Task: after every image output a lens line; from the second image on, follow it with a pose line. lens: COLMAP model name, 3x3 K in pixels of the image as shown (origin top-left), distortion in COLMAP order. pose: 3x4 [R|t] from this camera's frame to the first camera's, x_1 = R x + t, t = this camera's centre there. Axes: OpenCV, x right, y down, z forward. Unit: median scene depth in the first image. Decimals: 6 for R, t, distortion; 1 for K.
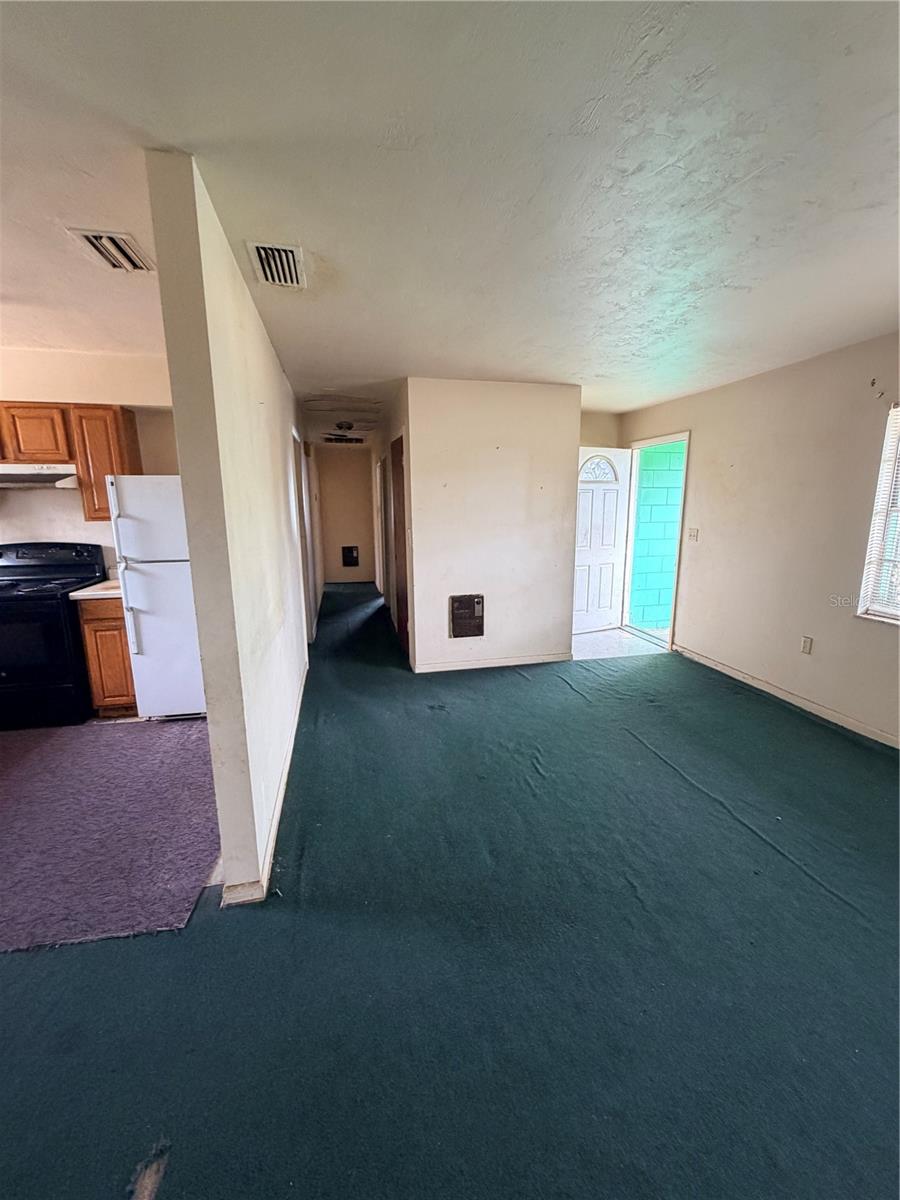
lens RADIAL K [[480.1, 0, 449.5], [0, 480.1, 595.7], [0, 0, 1]] dist [-0.000969, 0.000313]
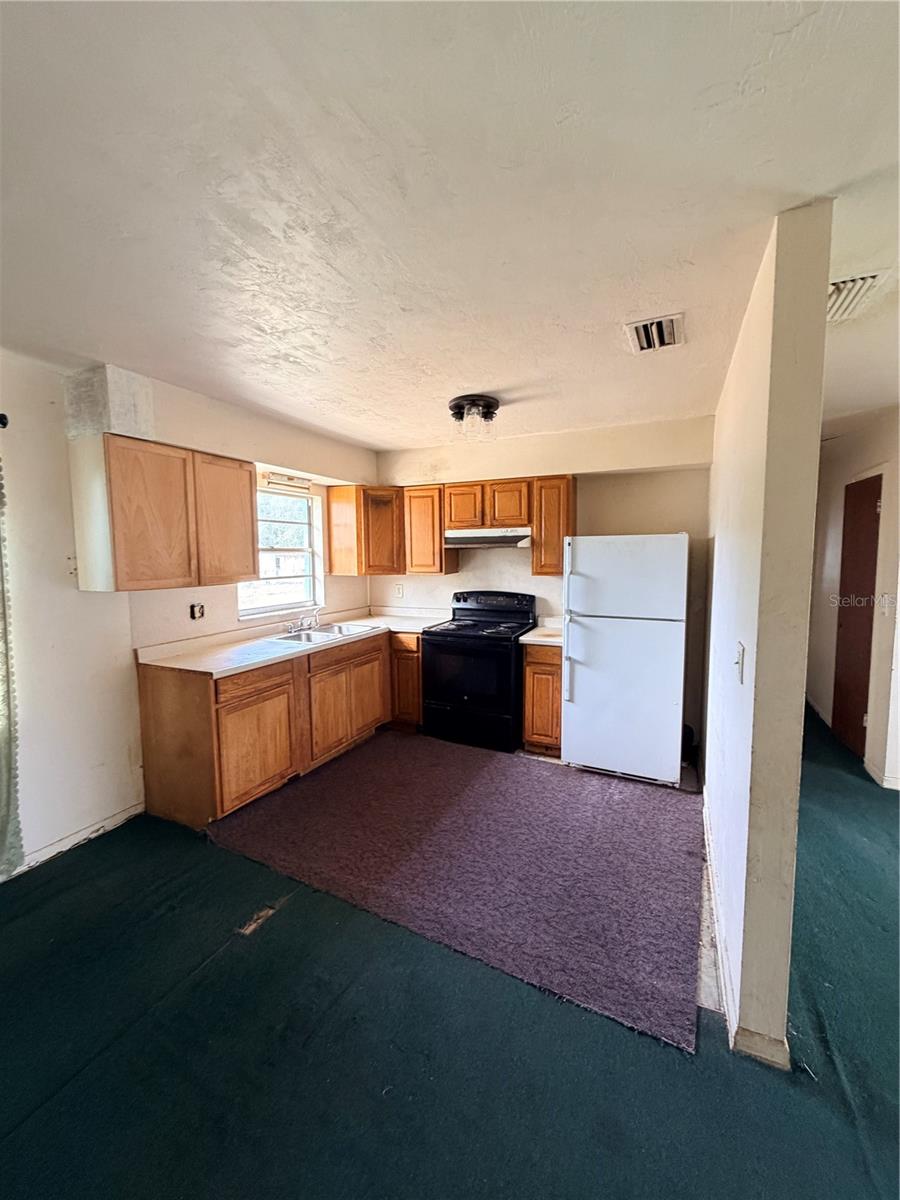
lens RADIAL K [[480.1, 0, 449.5], [0, 480.1, 595.7], [0, 0, 1]] dist [-0.000969, 0.000313]
pose [[0.791626, 0.054169, -0.608600, -0.215062], [-0.112713, 0.991914, -0.058322, -0.017410], [0.600520, 0.114767, 0.791331, -0.026220]]
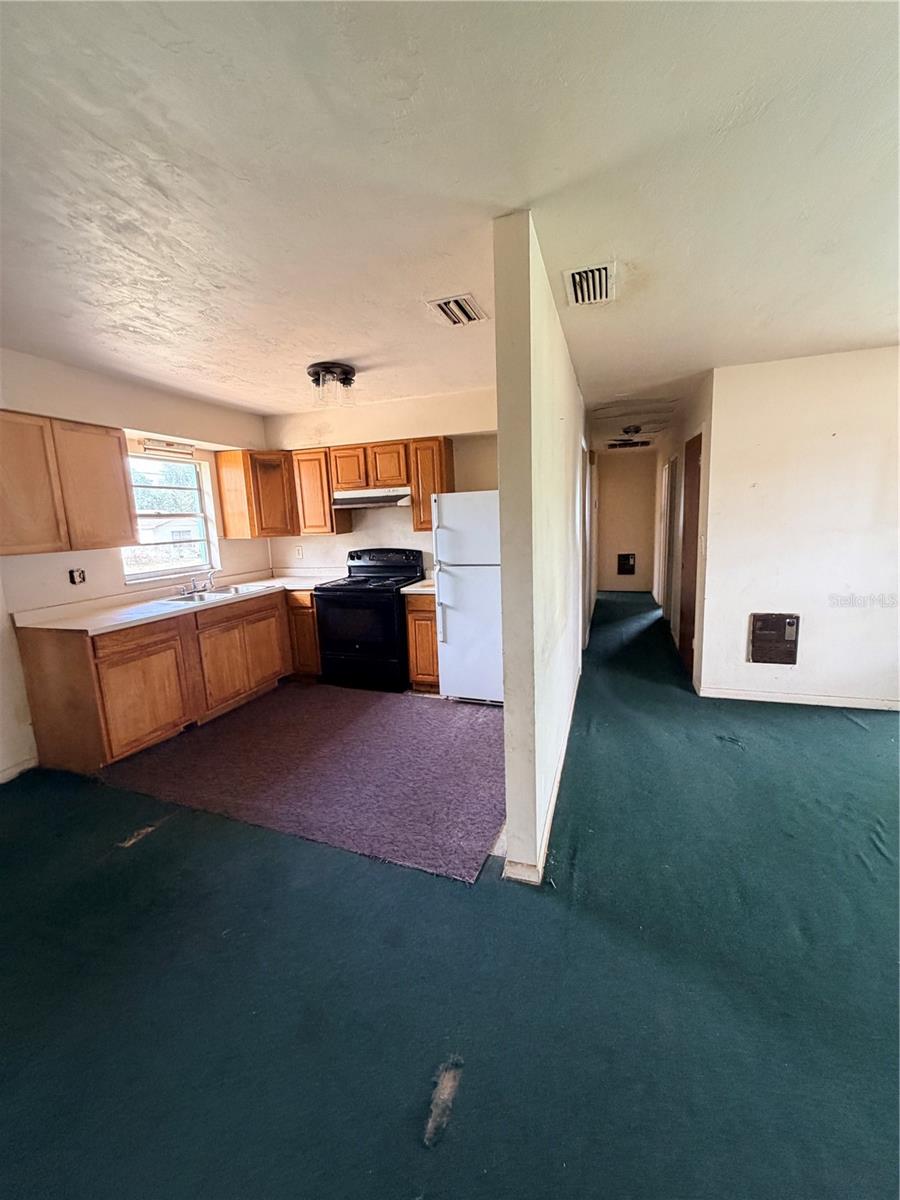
lens RADIAL K [[480.1, 0, 449.5], [0, 480.1, 595.7], [0, 0, 1]] dist [-0.000969, 0.000313]
pose [[0.854406, 0.057078, -0.516461, -0.023826], [-0.064542, 0.997909, 0.003511, 0.001167], [0.515581, 0.030334, 0.856304, -0.018615]]
